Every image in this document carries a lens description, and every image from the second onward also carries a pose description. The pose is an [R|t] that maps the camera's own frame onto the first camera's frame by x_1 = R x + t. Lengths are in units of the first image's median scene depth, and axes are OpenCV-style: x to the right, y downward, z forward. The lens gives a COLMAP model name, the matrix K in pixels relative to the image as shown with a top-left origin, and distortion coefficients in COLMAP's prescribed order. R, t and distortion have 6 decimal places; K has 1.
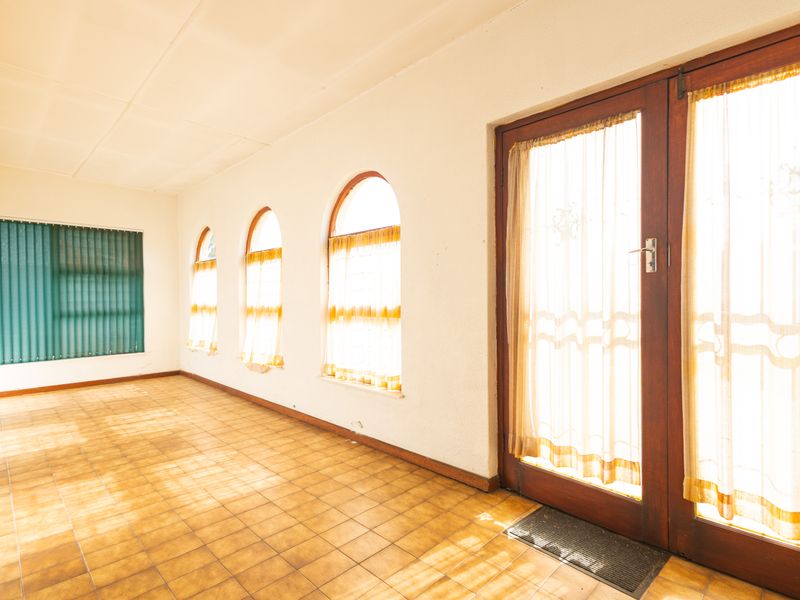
lens RADIAL K [[413.5, 0, 397.6], [0, 413.5, 301.5], [0, 0, 1]] dist [0.011366, -0.001742]
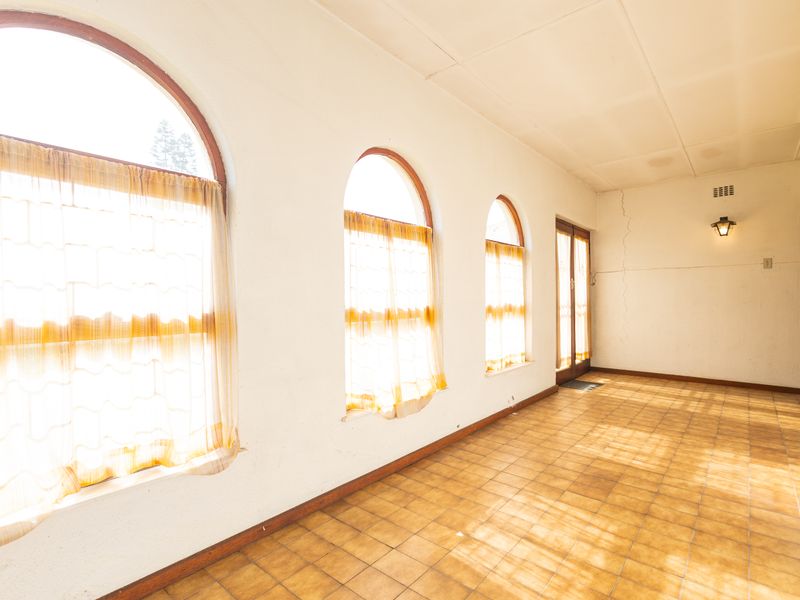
lens RADIAL K [[413.5, 0, 397.6], [0, 413.5, 301.5], [0, 0, 1]] dist [0.011366, -0.001742]
pose [[-0.090003, -0.001032, 0.995941, -1.515606], [0.015061, 0.999884, 0.002397, -0.005072], [-0.995828, 0.015216, -0.089977, 1.685252]]
